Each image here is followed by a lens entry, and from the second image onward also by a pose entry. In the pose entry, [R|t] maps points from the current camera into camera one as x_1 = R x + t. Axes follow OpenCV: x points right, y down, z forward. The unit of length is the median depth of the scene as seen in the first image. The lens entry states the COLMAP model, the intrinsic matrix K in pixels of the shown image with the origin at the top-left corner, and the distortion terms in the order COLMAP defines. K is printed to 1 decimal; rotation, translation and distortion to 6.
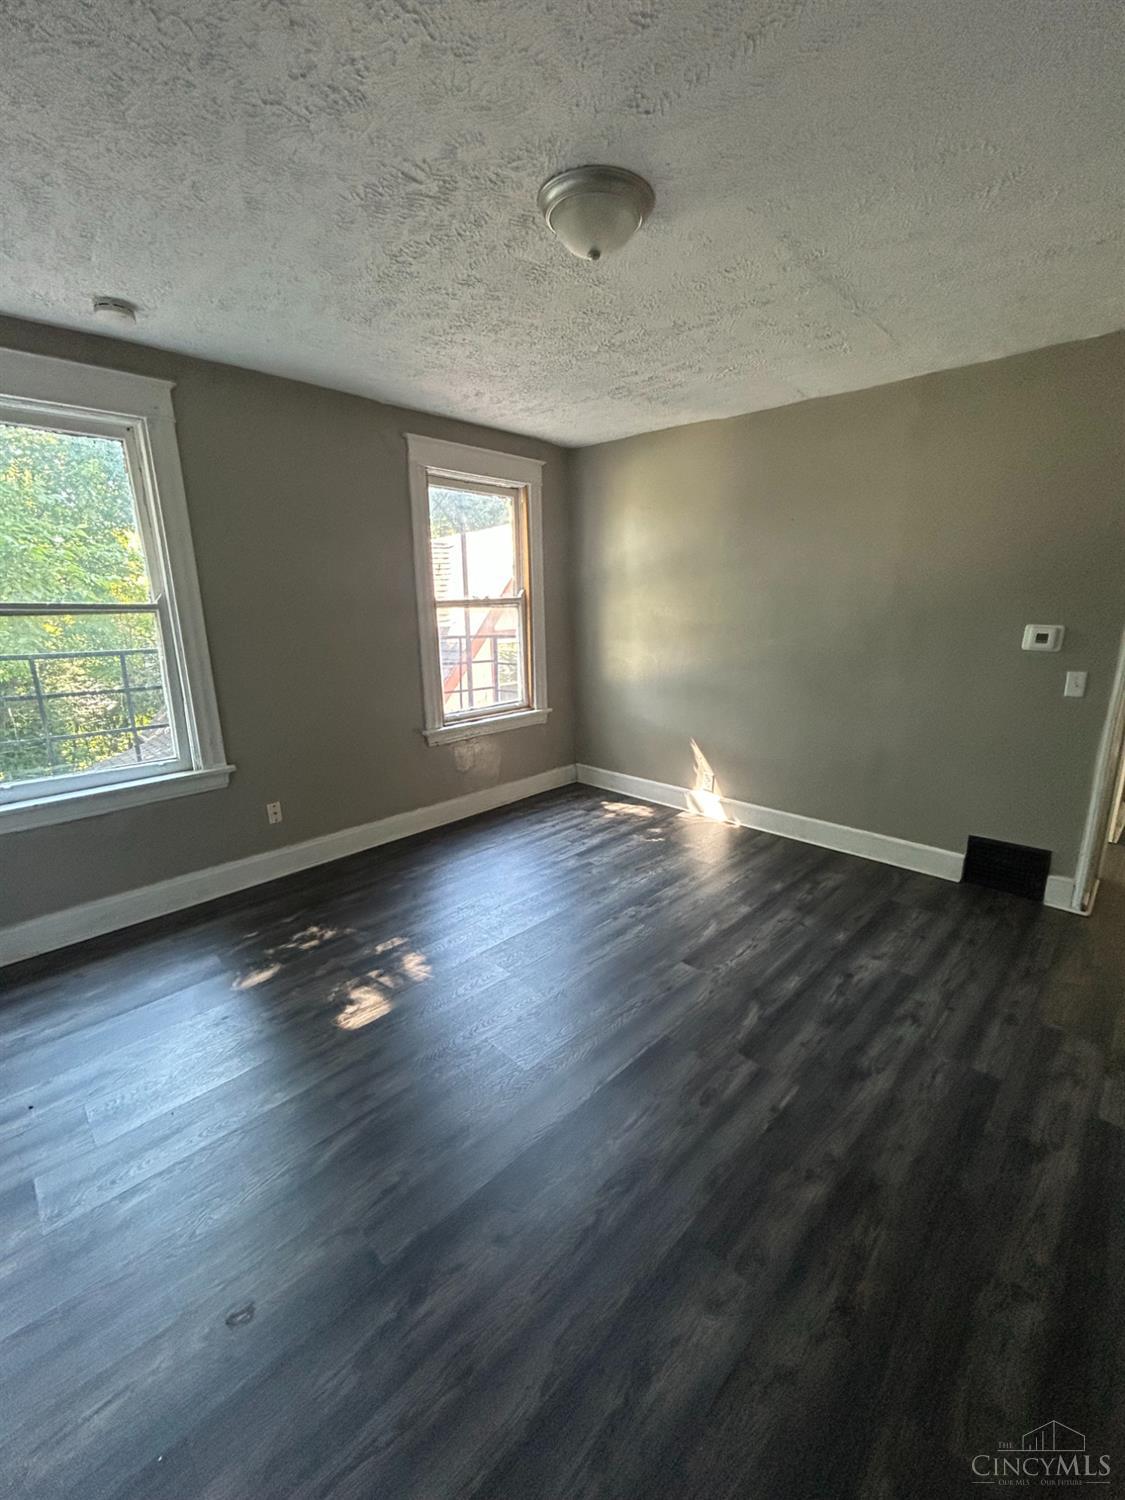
lens RADIAL K [[615.0, 0, 560.2], [0, 615.0, 750.7], [0, 0, 1]] dist [-0.003088, 0.001410]
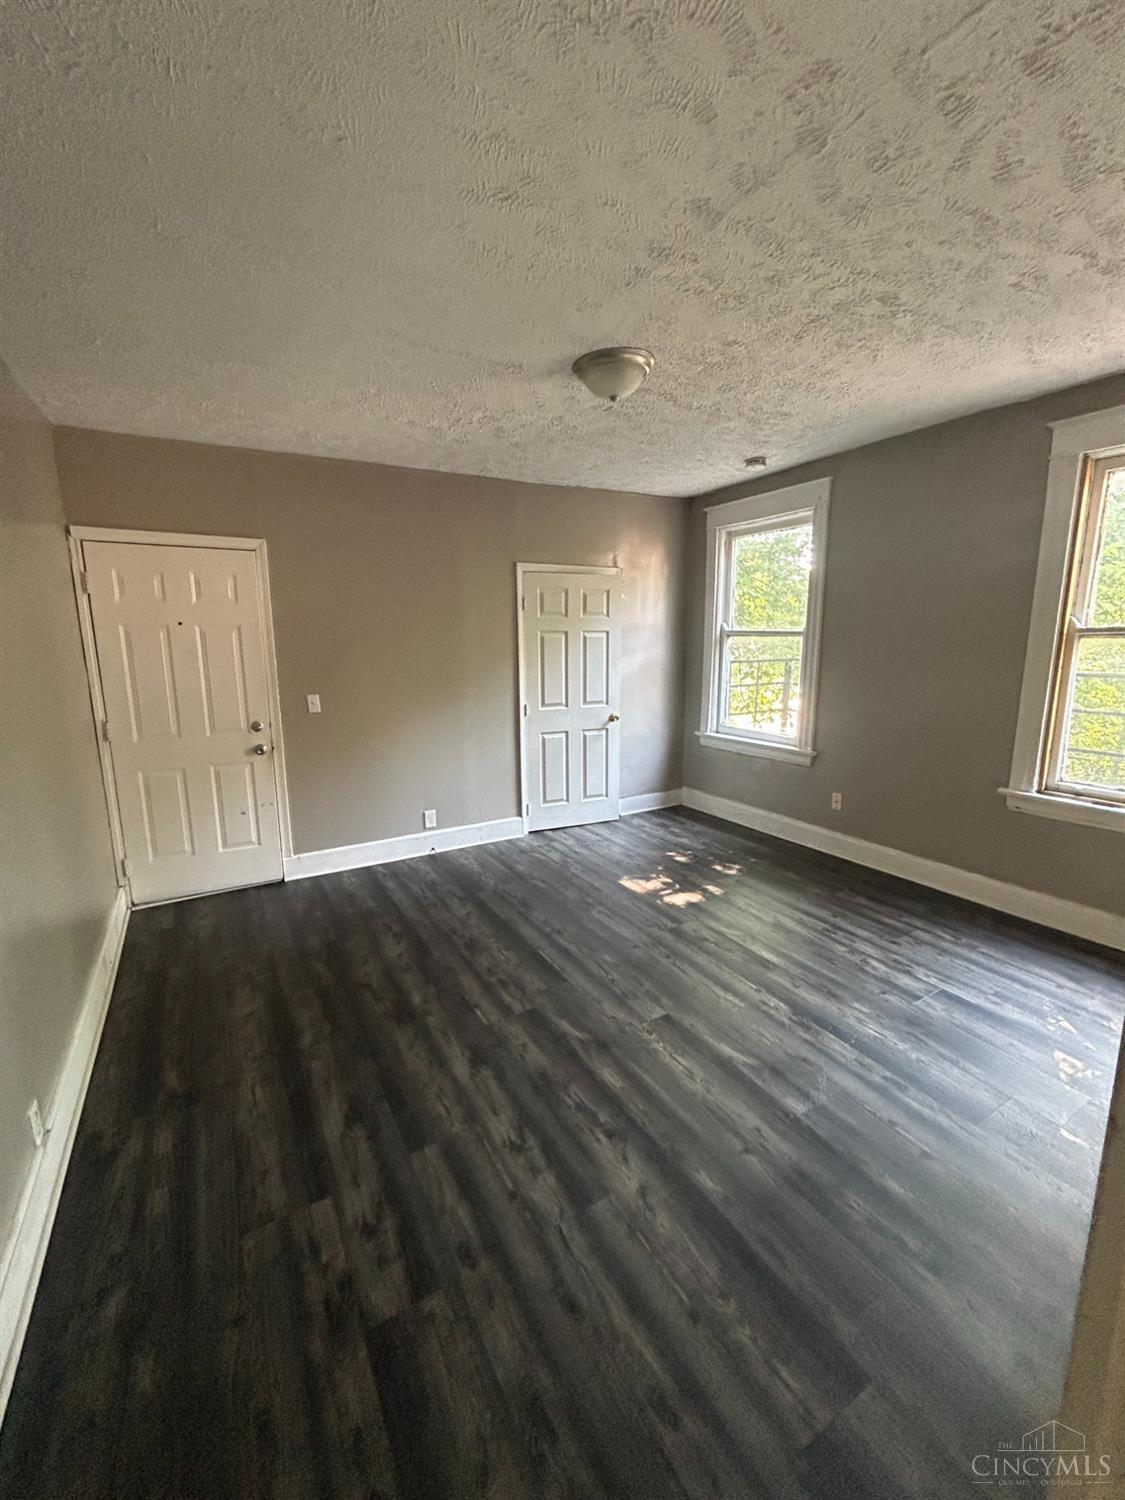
lens RADIAL K [[615.0, 0, 561.6], [0, 615.0, 748.6], [0, 0, 1]] dist [-0.003088, 0.001410]
pose [[-0.256306, 0.200115, -0.945654, 1.060761], [-0.208550, 0.943843, 0.256256, -0.257992], [0.943830, 0.262896, -0.200179, 0.925502]]
